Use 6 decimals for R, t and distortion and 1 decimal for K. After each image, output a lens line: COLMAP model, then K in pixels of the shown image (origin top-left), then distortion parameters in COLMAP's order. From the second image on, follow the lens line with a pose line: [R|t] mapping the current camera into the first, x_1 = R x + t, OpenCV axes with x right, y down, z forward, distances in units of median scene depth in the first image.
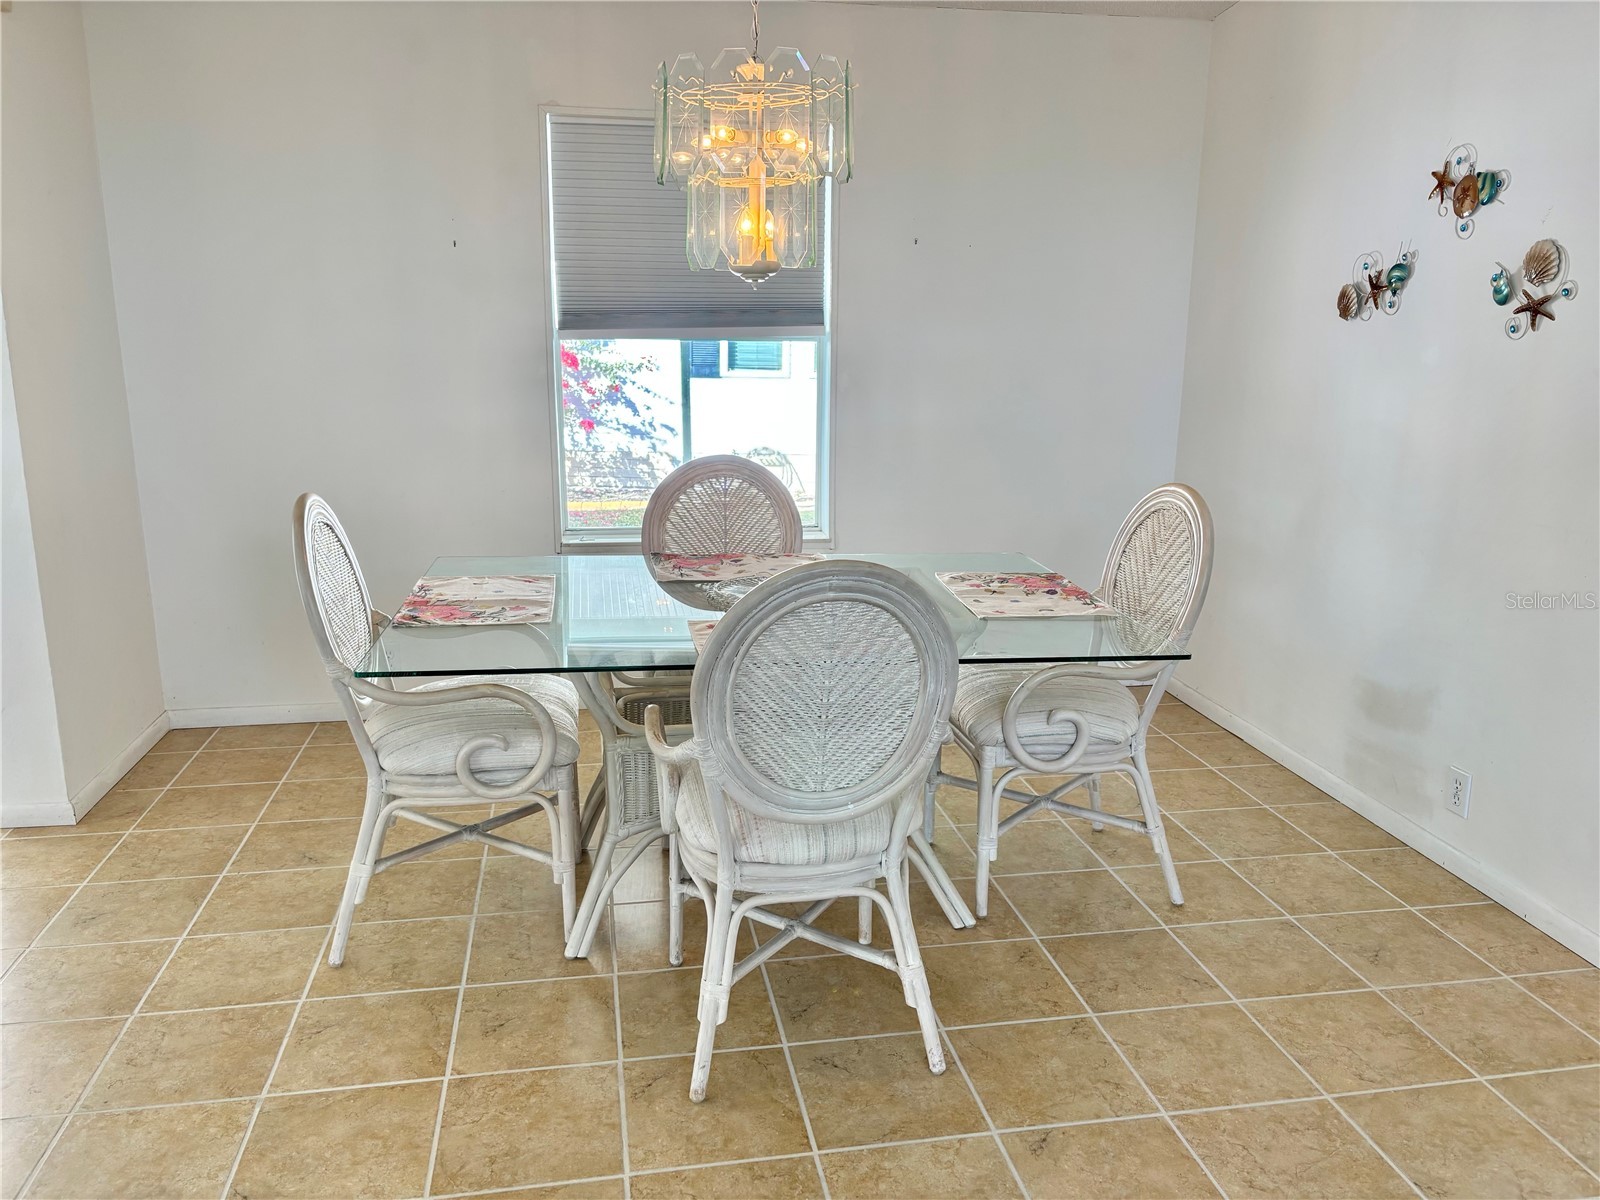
lens RADIAL K [[1218.8, 0, 800.0], [0, 1218.8, 600.0], [0, 0, 1]] dist [0.066614, -0.075886]
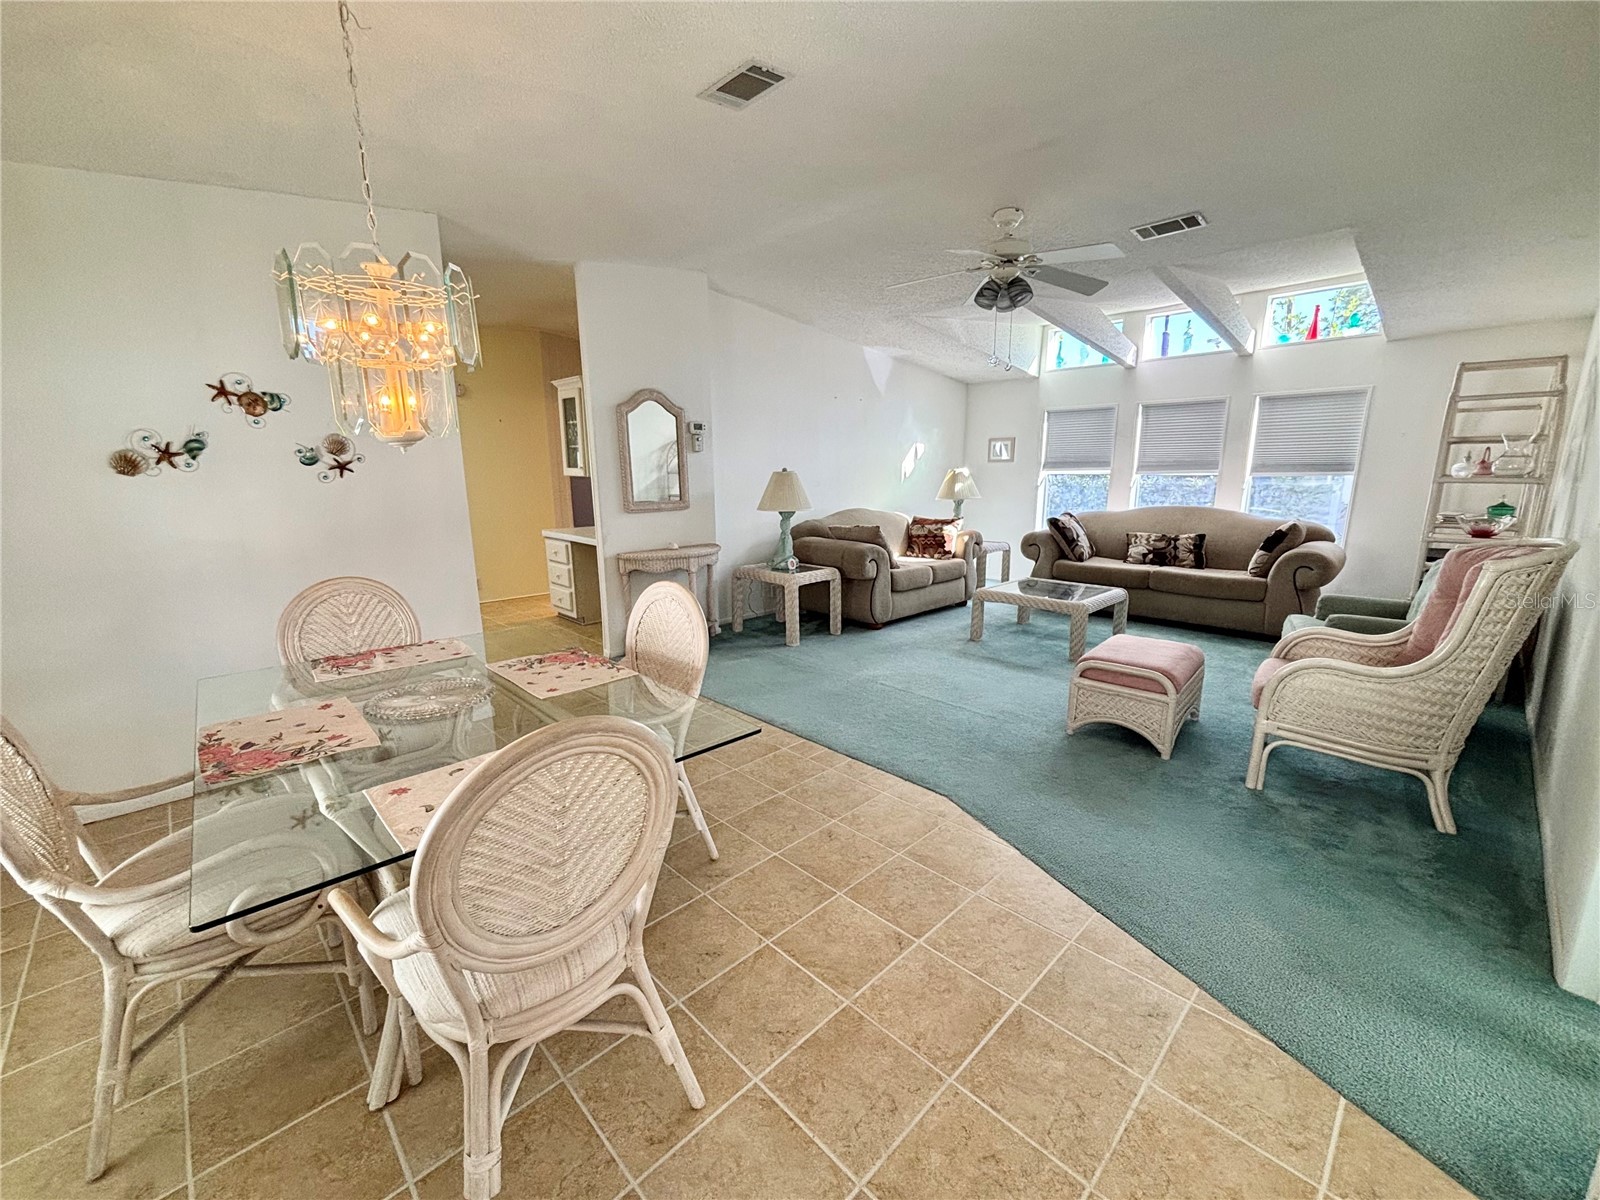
lens RADIAL K [[649.2, 0, 800.0], [0, 649.2, 600.0], [0, 0, 1]] dist [-0.003441, 0.003434]
pose [[-0.560256, -0.170941, 0.810489, -0.707968], [0.193872, 0.924234, 0.328947, -0.227686], [-0.805312, 0.341425, -0.484667, 0.940497]]
